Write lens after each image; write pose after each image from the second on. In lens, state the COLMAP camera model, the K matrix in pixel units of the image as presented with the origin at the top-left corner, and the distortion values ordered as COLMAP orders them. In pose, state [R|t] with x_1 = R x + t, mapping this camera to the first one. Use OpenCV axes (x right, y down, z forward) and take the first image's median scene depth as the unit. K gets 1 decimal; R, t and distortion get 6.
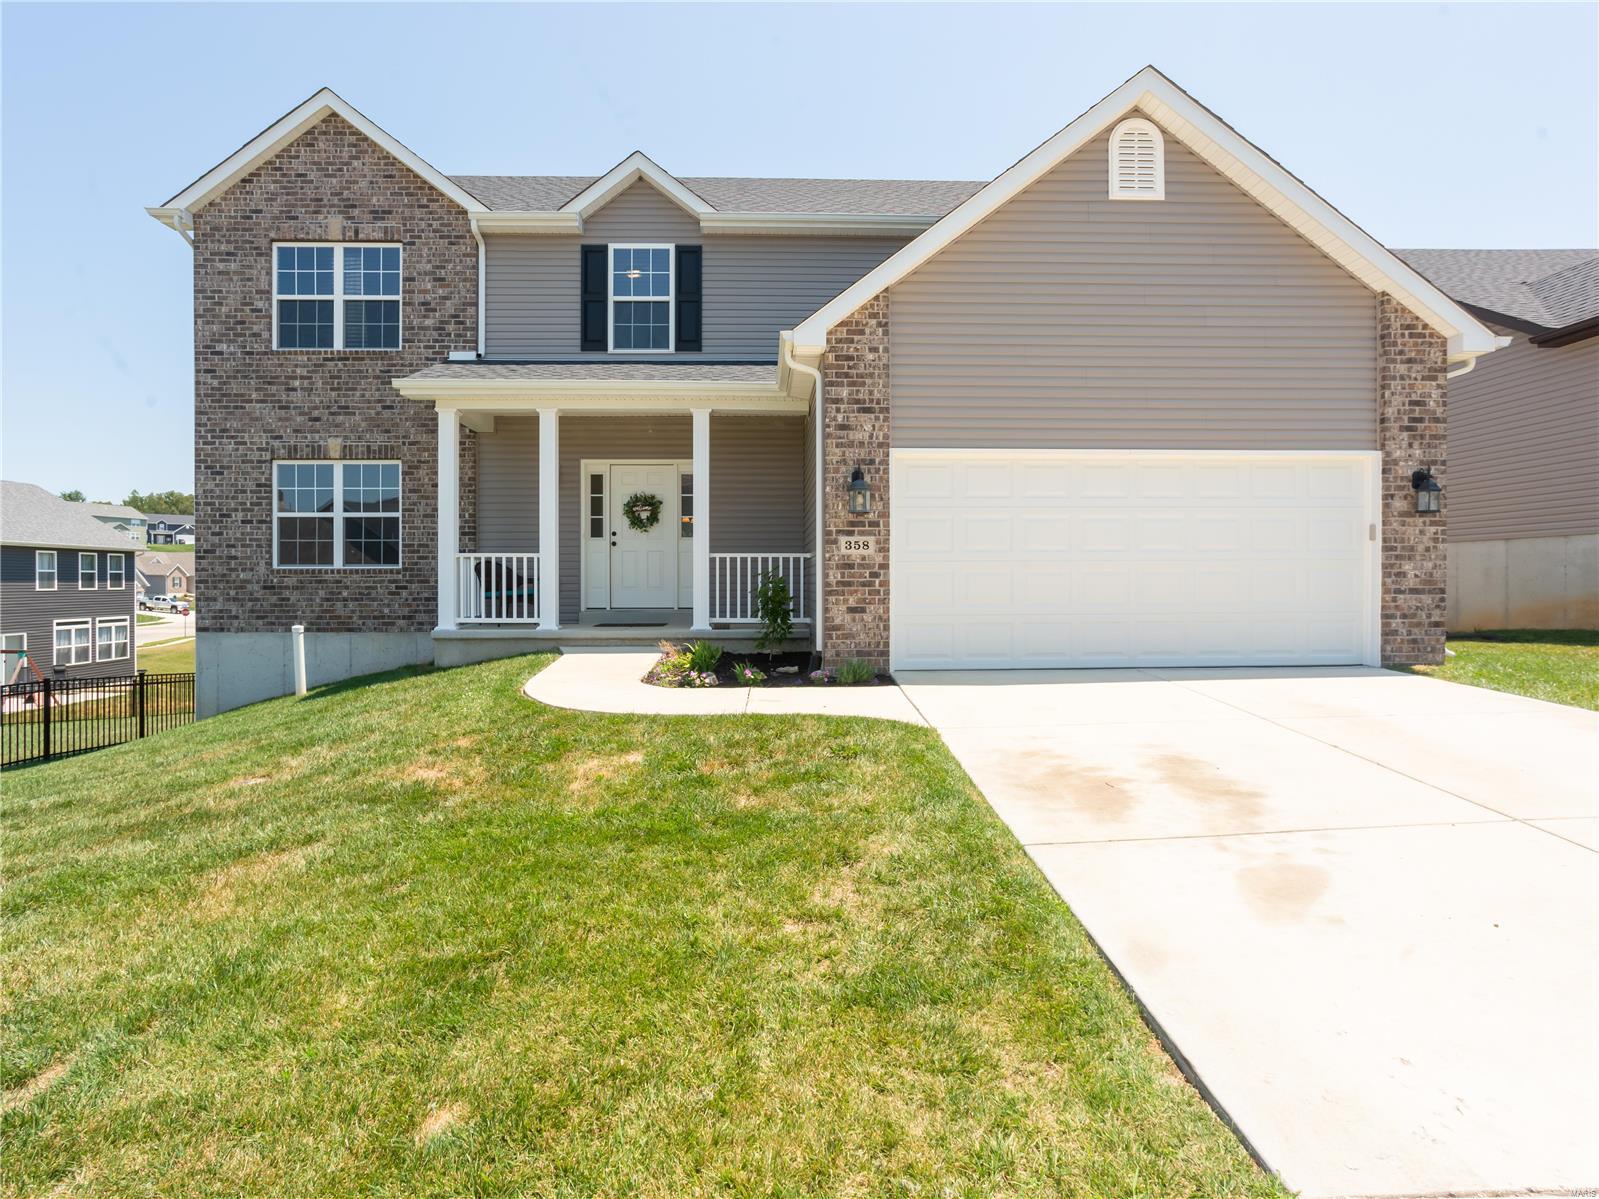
lens RADIAL K [[870.5, 0, 791.0], [0, 870.5, 587.4], [0, 0, 1]] dist [-0.049750, 0.045792]
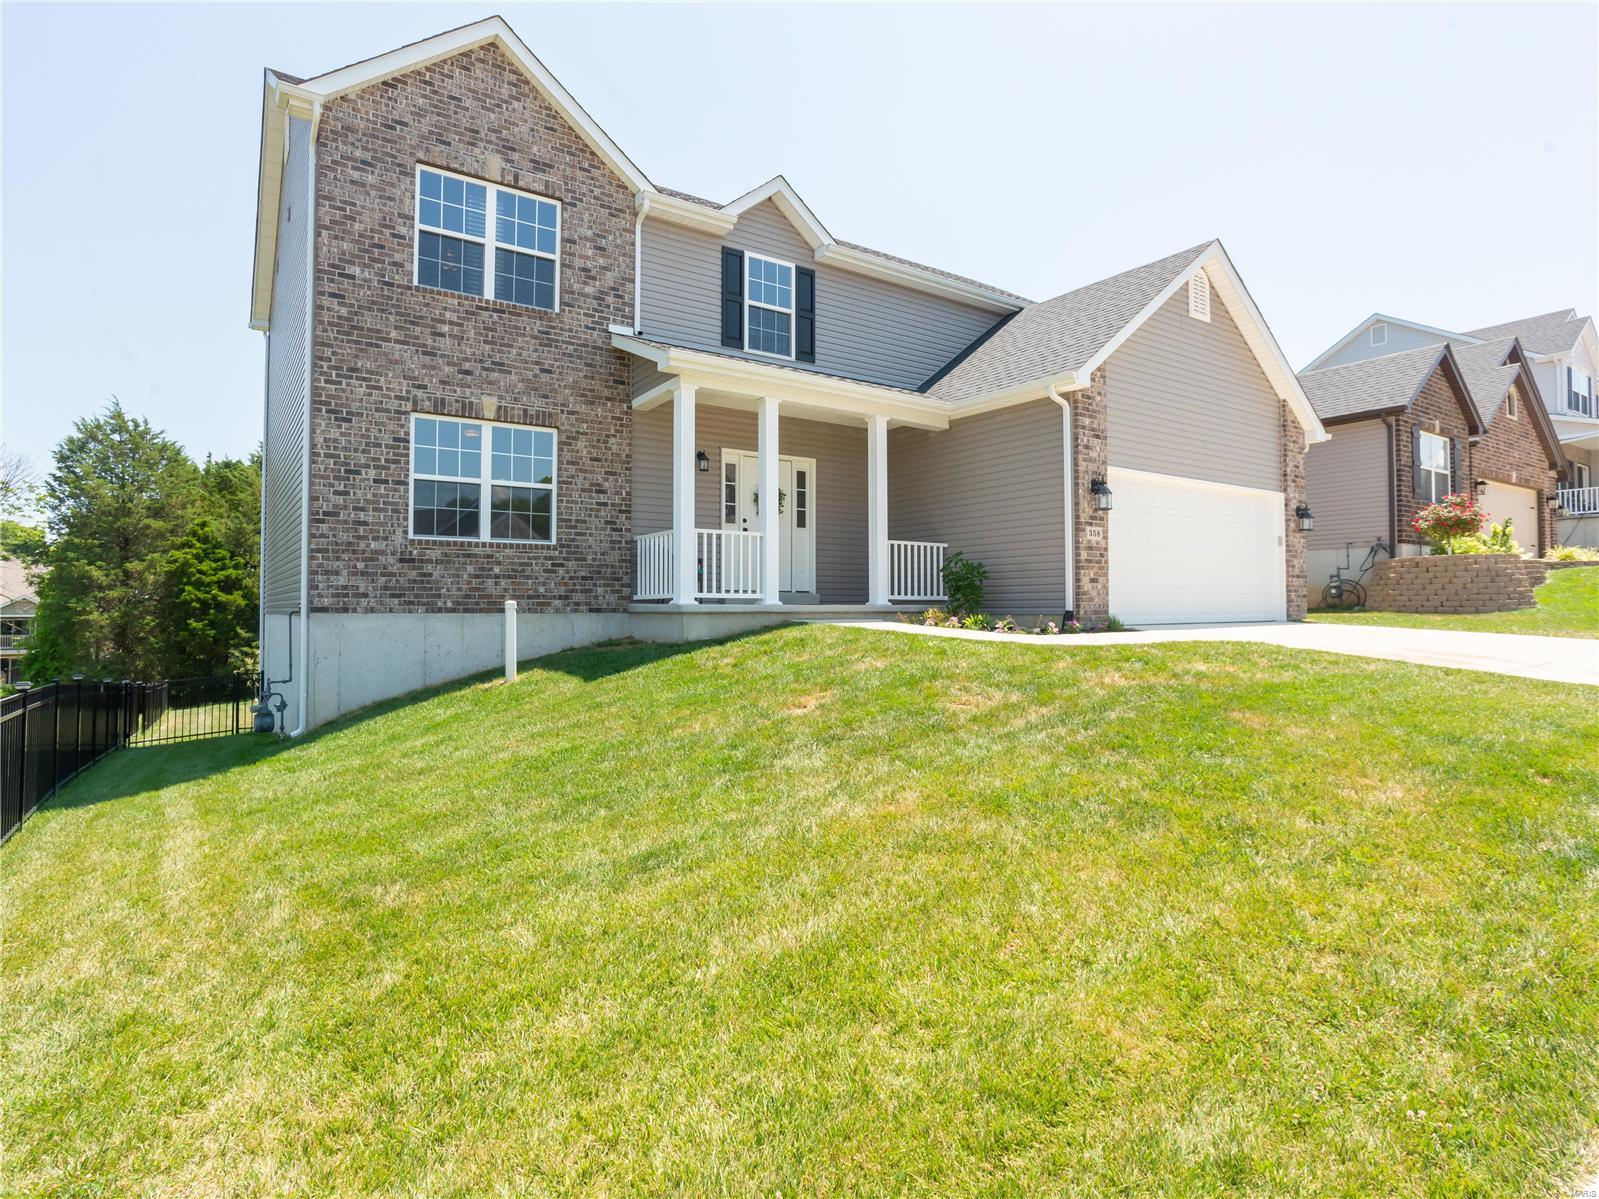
lens RADIAL K [[870.5, 0, 791.0], [0, 870.5, 587.4], [0, 0, 1]] dist [-0.049750, 0.045792]
pose [[0.840855, 0.013978, 0.541080, -0.748617], [0.003667, 0.999496, -0.031519, 0.054986], [-0.541248, 0.028488, 0.840381, 0.078692]]
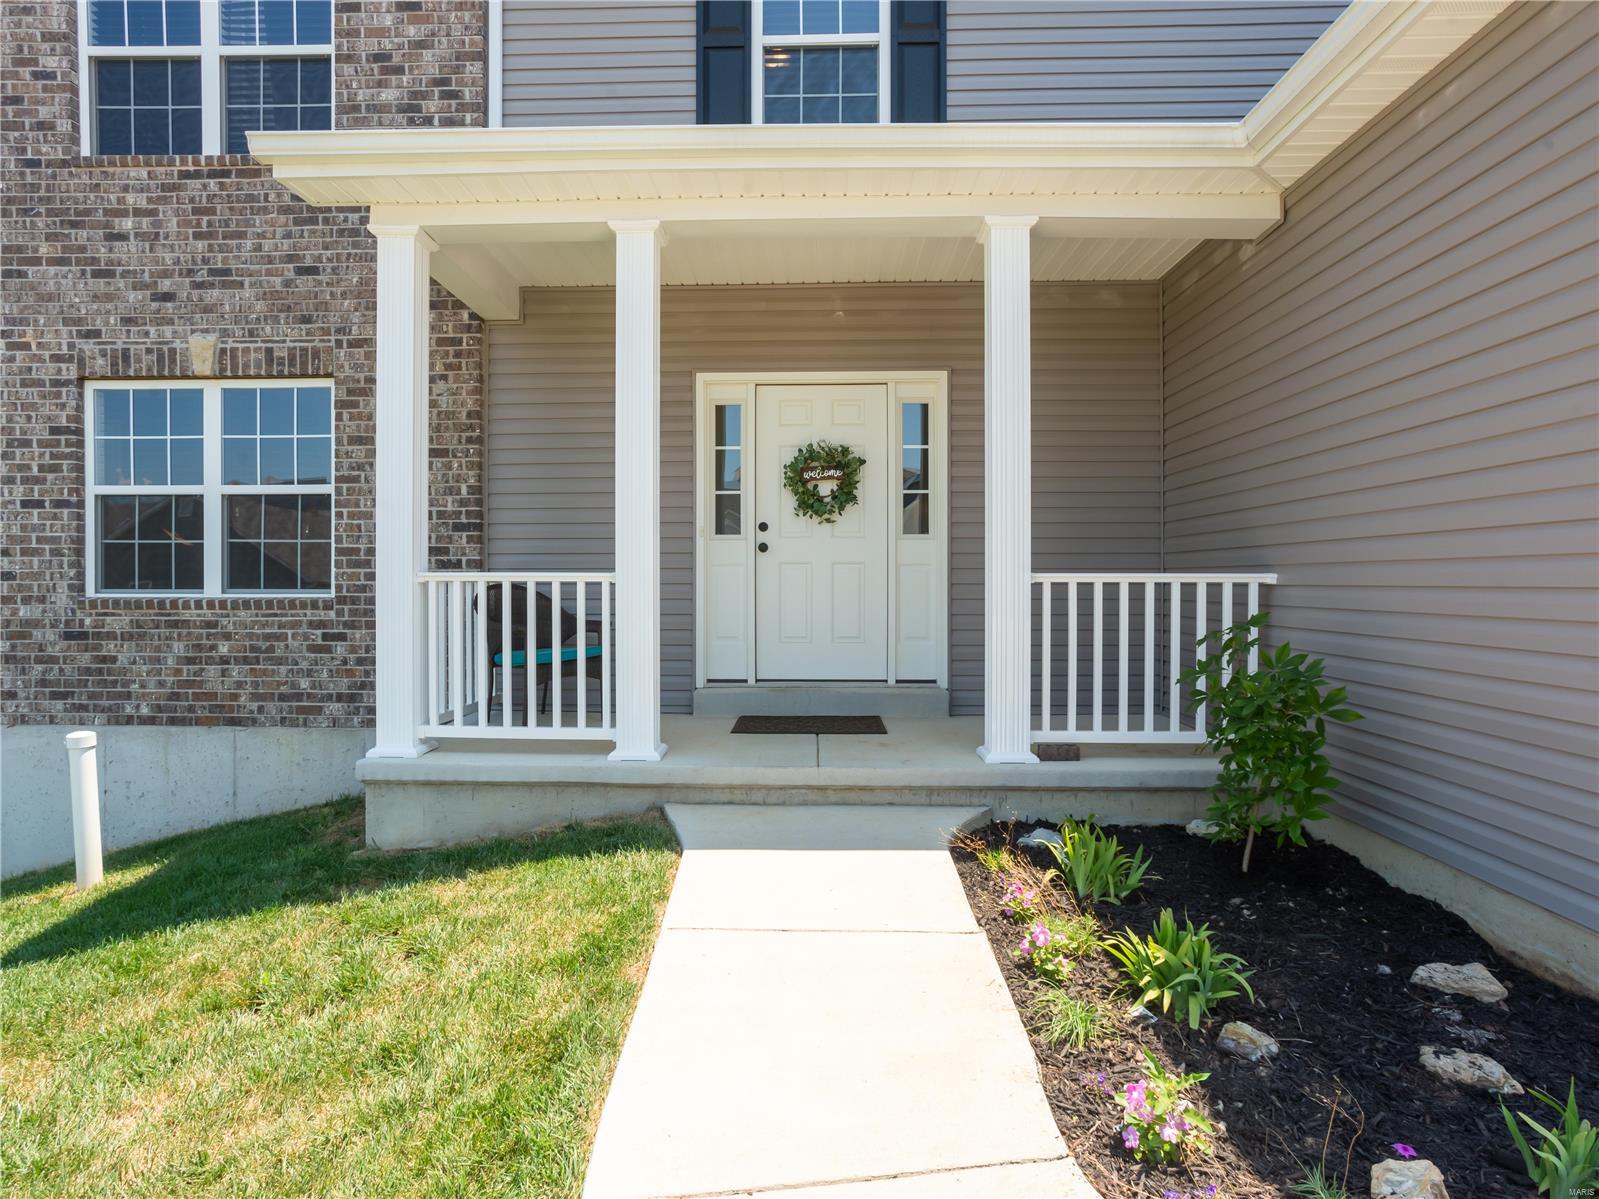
lens RADIAL K [[860.6, 0, 792.5], [0, 860.6, 587.7], [0, 0, 1]] dist [-0.038089, 0.028389]
pose [[0.998162, 0.002087, -0.060573, -0.161603], [-0.001955, 0.999996, 0.002239, -0.029555], [0.060578, -0.002116, 0.998161, 0.532339]]
